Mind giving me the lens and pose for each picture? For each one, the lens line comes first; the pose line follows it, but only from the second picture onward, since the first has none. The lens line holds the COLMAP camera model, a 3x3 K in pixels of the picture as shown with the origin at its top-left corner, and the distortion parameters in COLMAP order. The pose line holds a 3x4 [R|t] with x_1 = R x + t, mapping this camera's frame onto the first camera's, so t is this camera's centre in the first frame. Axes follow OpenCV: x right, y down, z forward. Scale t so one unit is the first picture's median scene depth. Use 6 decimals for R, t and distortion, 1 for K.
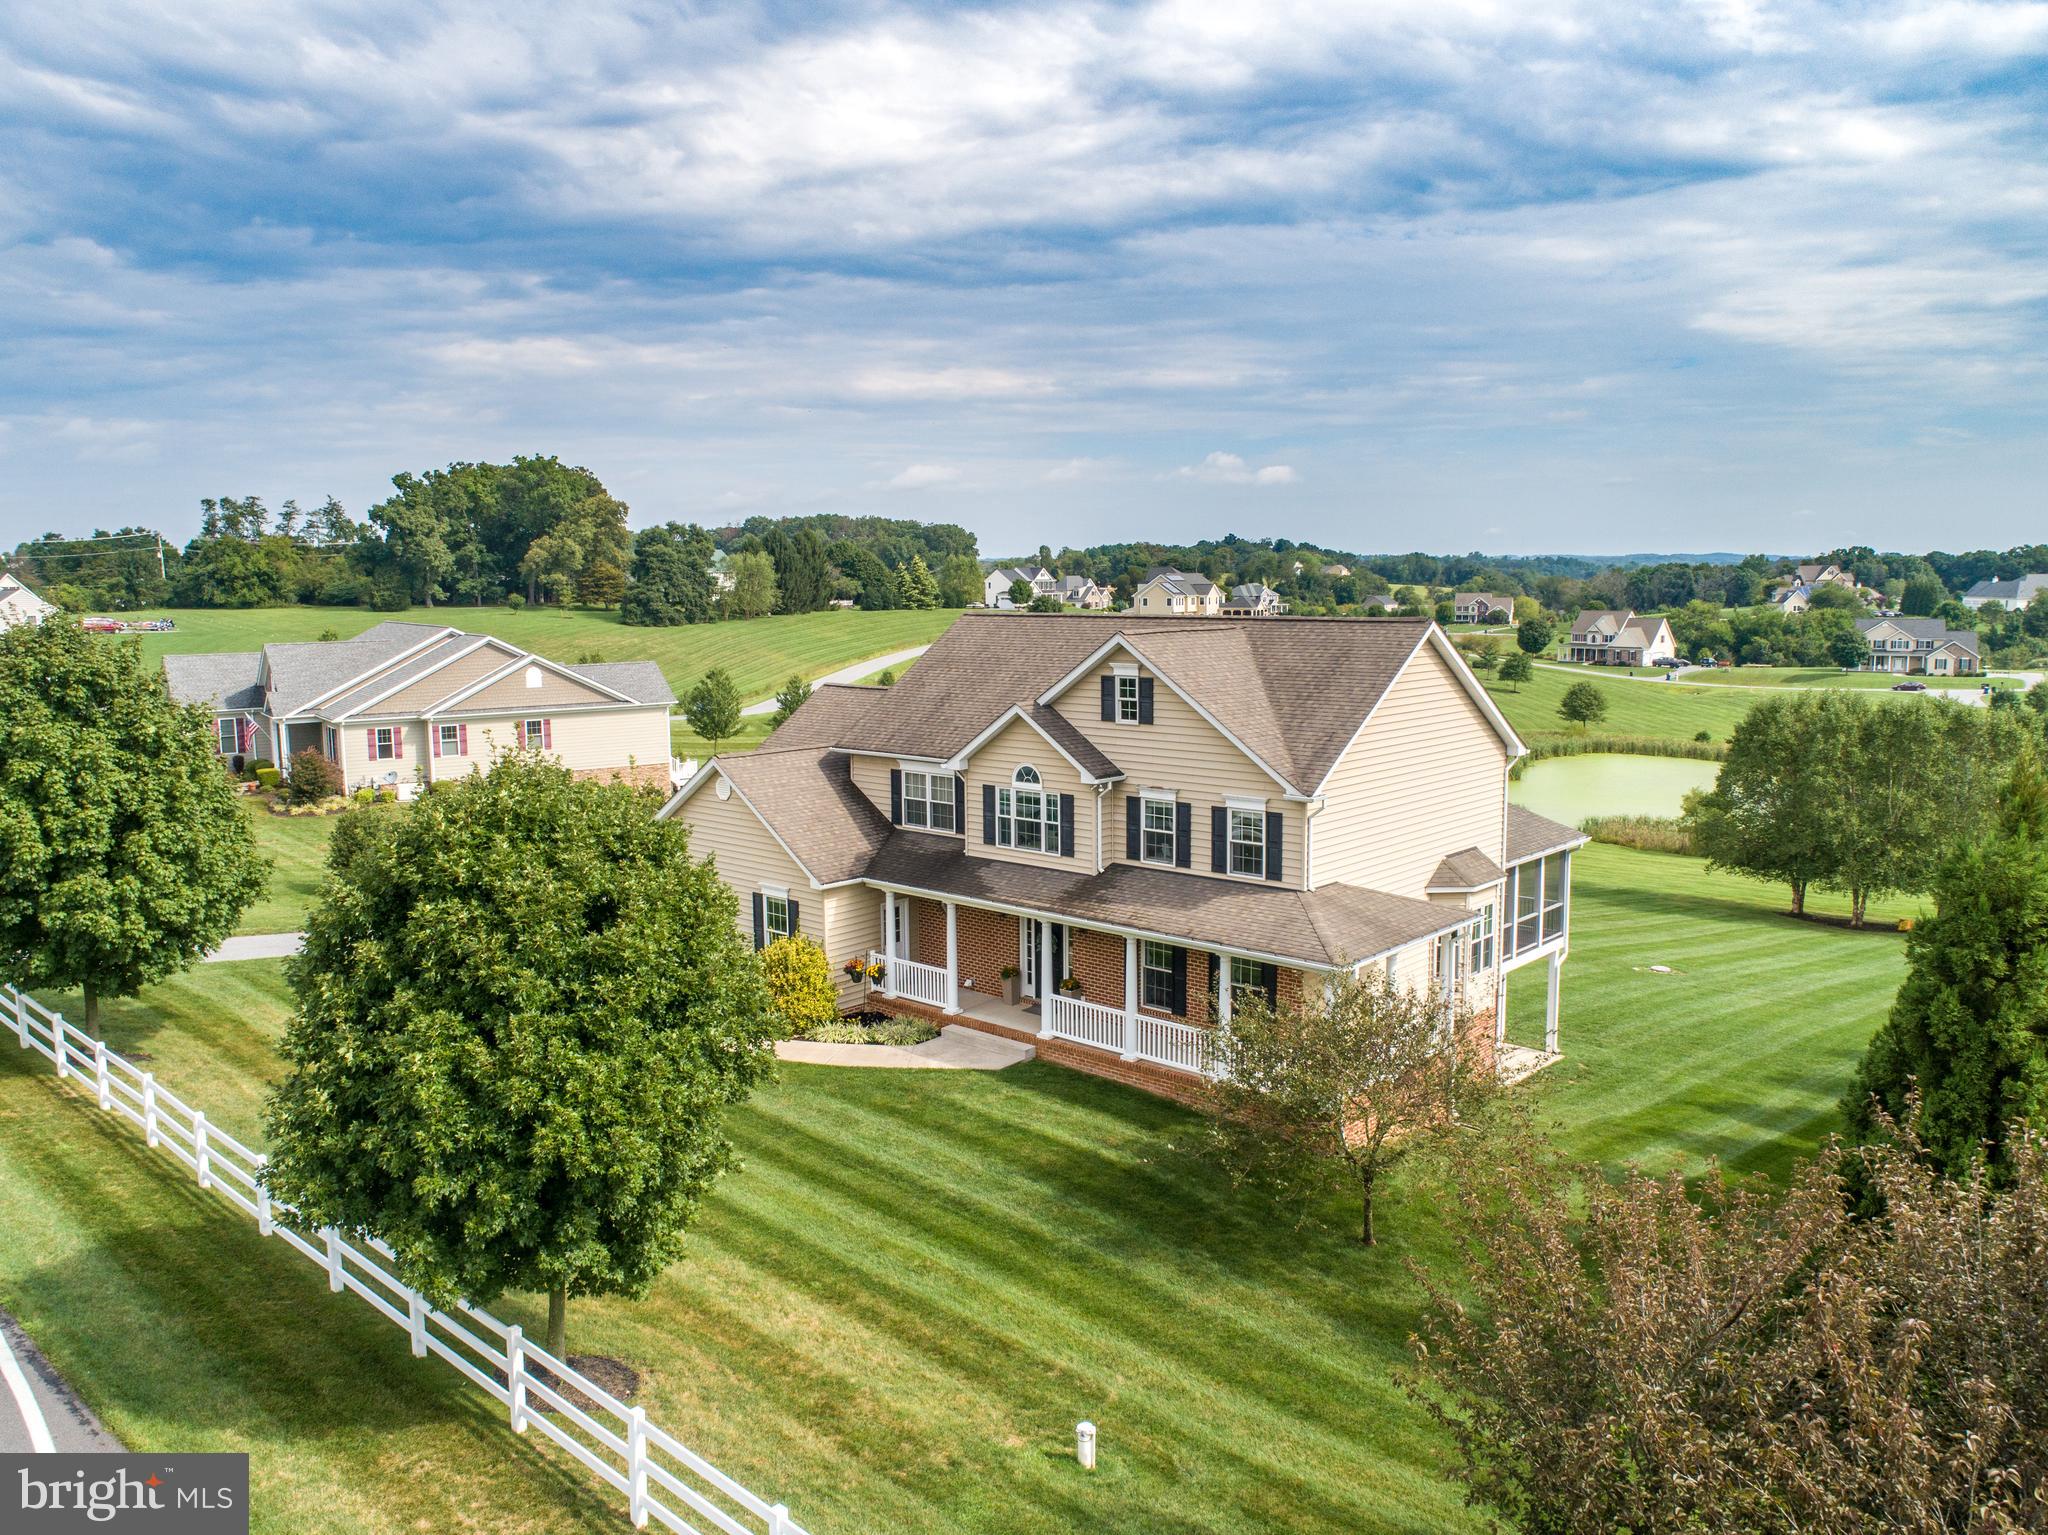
lens RADIAL K [[1539.7, 0, 1026.8], [0, 1539.7, 771.1], [0, 0, 1]] dist [-0.024886, 0.007609]
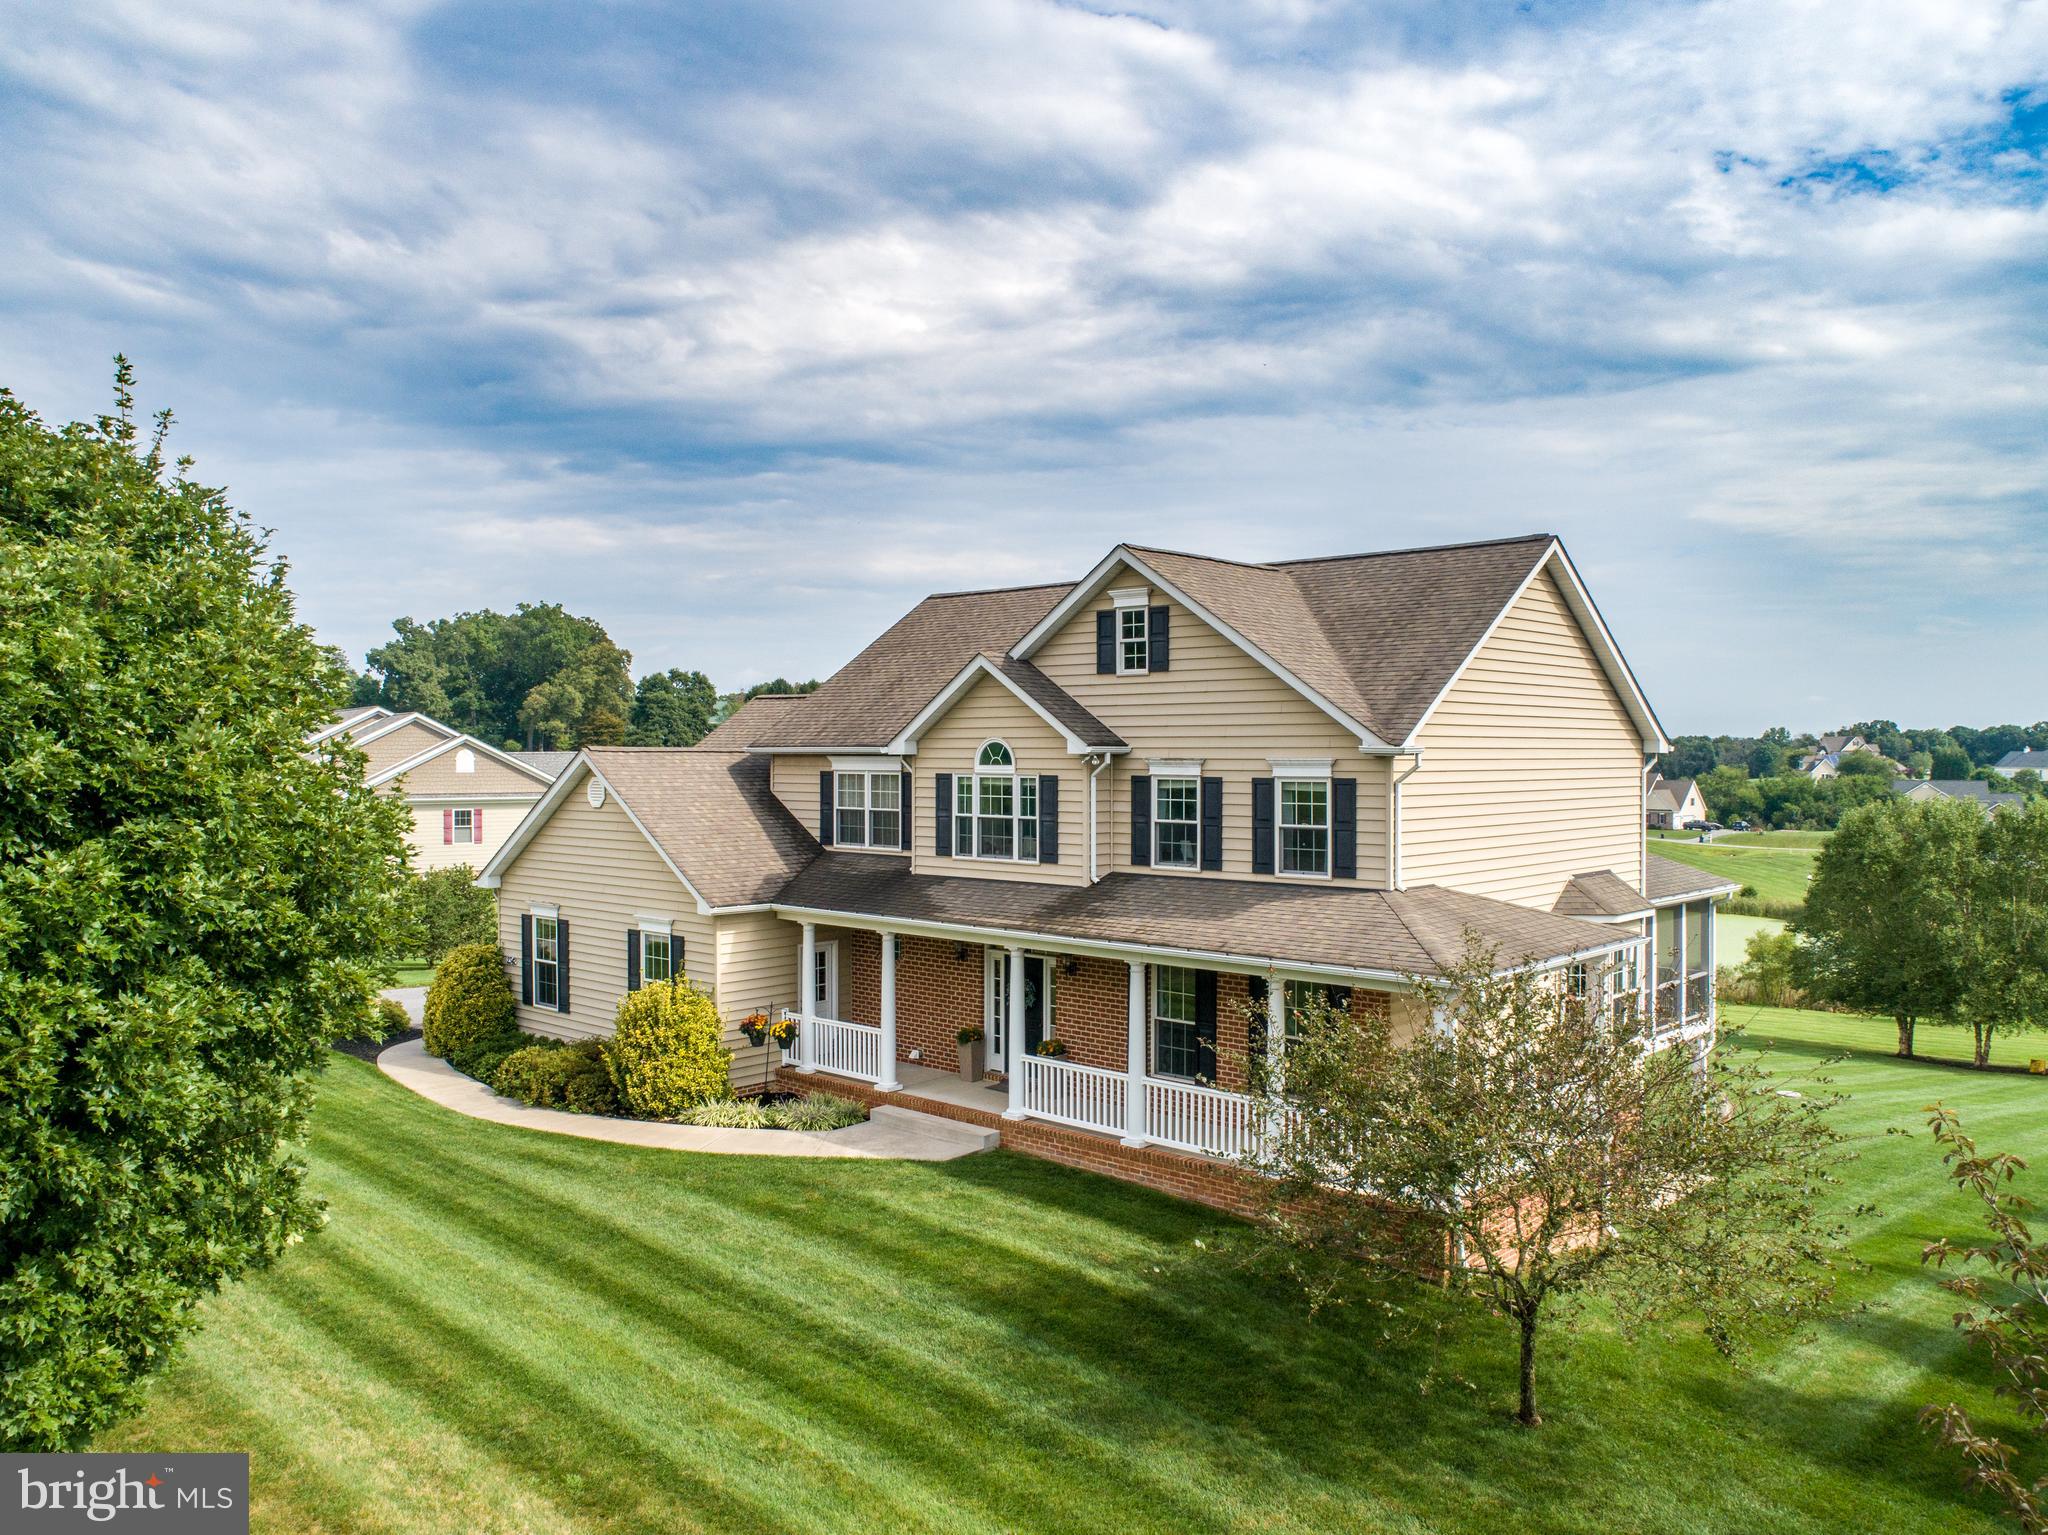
lens RADIAL K [[1539.7, 0, 1026.8], [0, 1539.7, 771.1], [0, 0, 1]] dist [-0.024886, 0.007609]
pose [[0.999909, 0.009770, -0.009306, 0.021789], [-0.010776, 0.993306, -0.115008, 0.092497], [0.008120, 0.115097, 0.993321, 0.275673]]
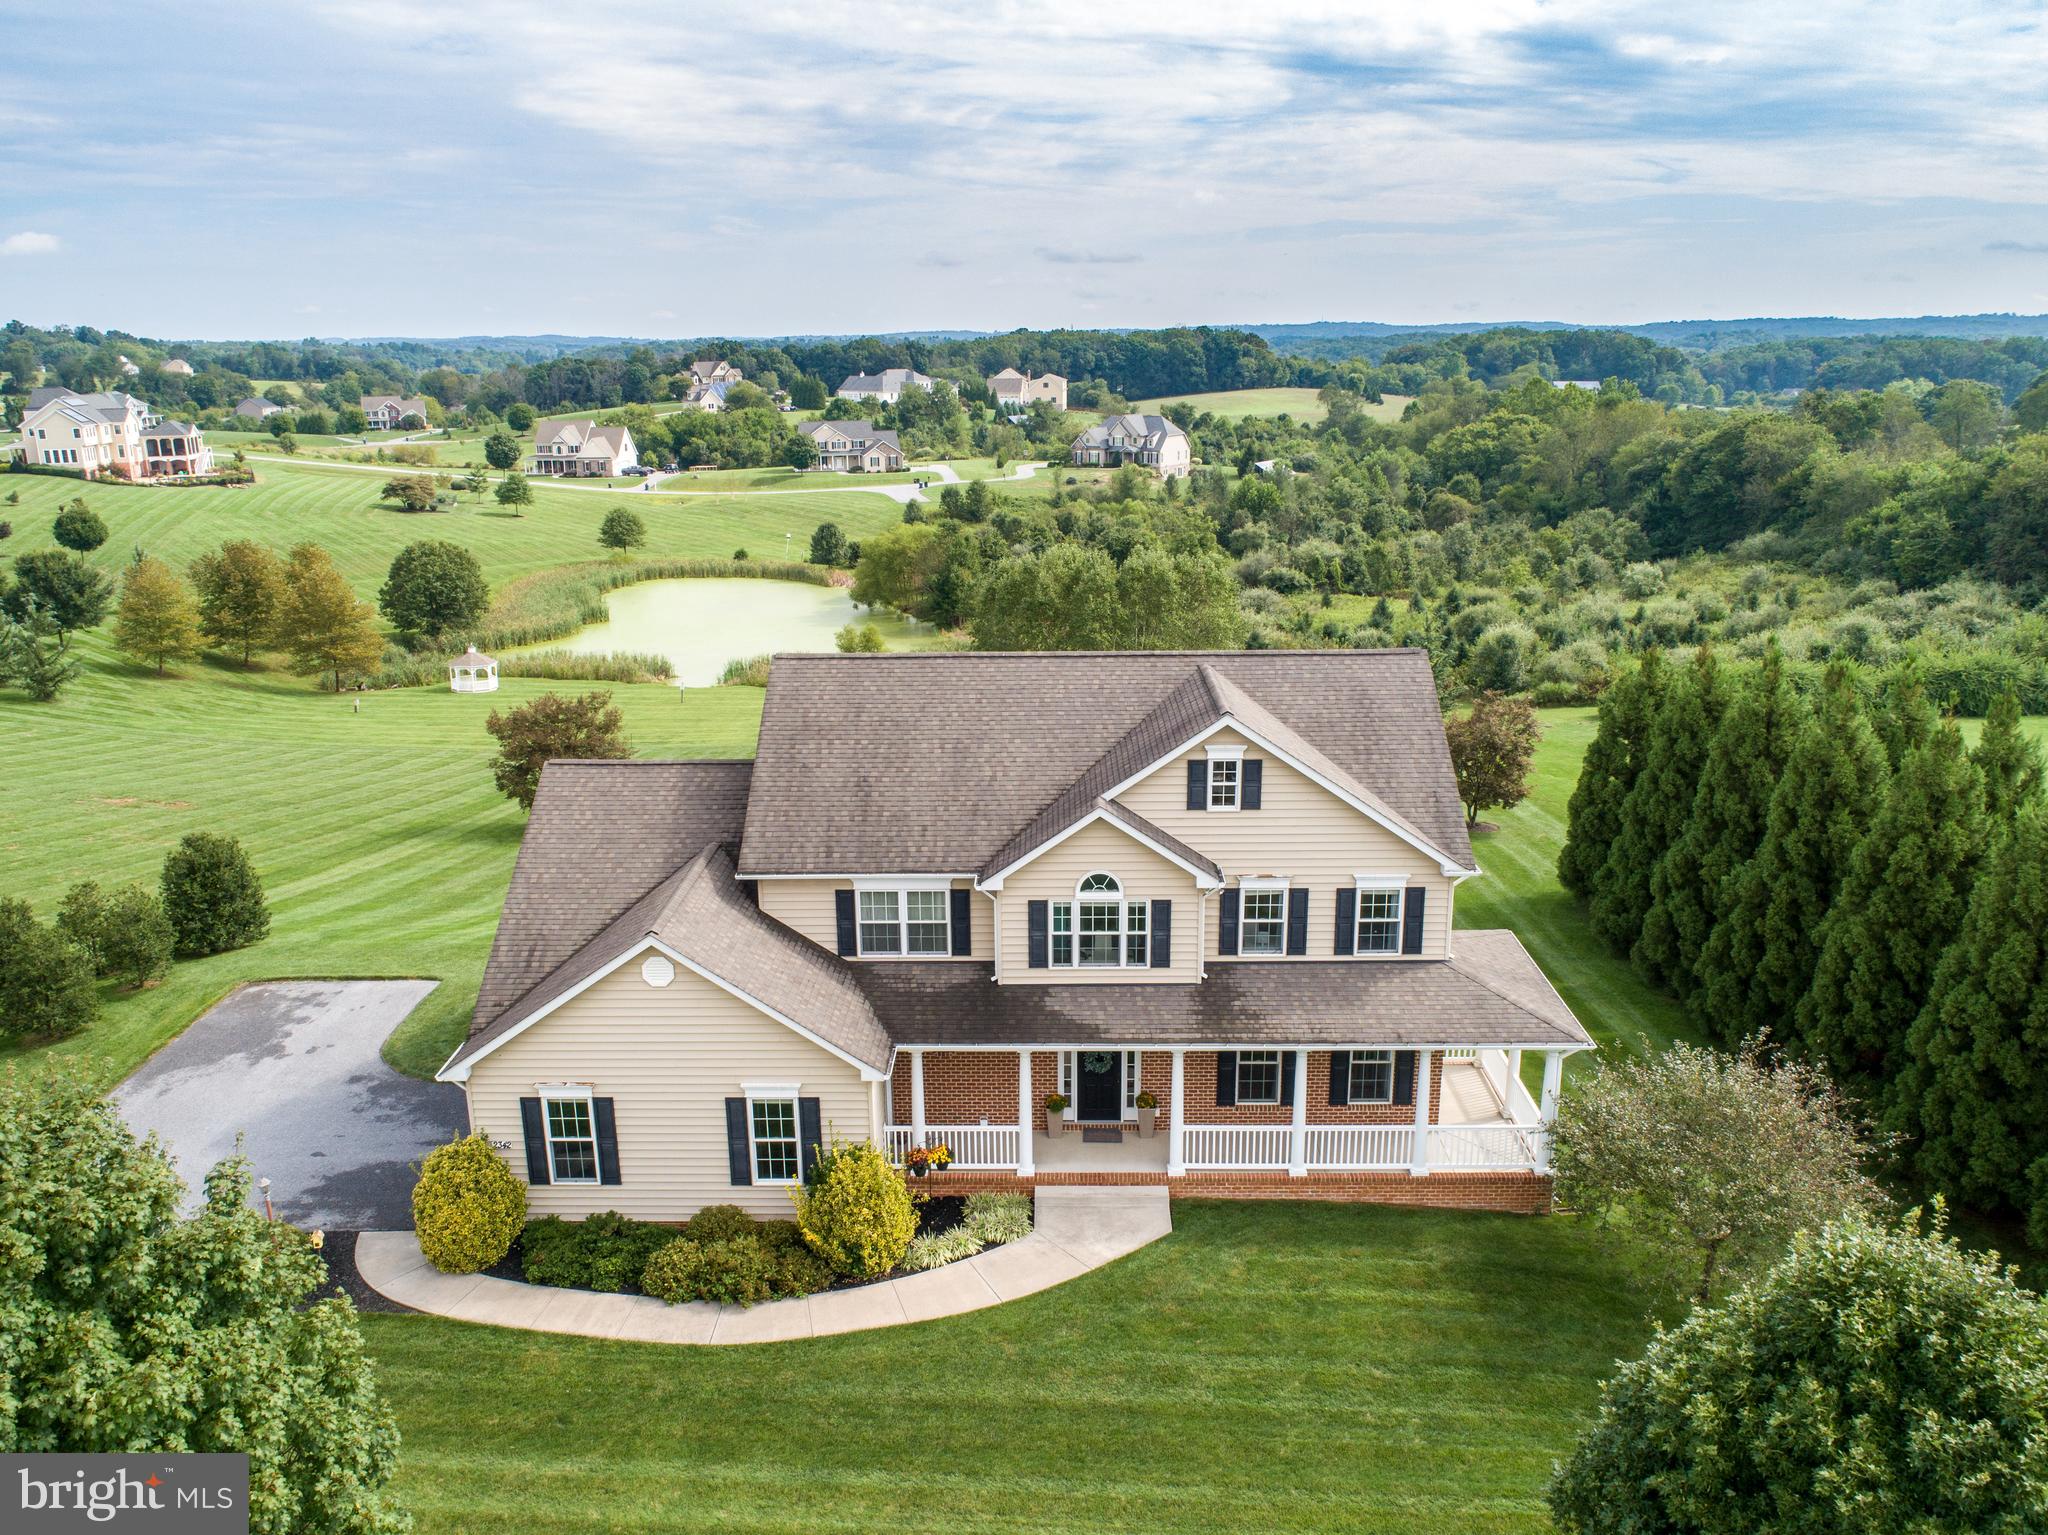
lens RADIAL K [[1539.7, 0, 1026.8], [0, 1539.7, 771.1], [0, 0, 1]] dist [-0.024886, 0.007609]
pose [[0.756412, -0.175603, 0.630083, -0.543533], [0.088284, 0.981883, 0.167665, -0.200215], [-0.648111, -0.071198, 0.758211, 0.384277]]
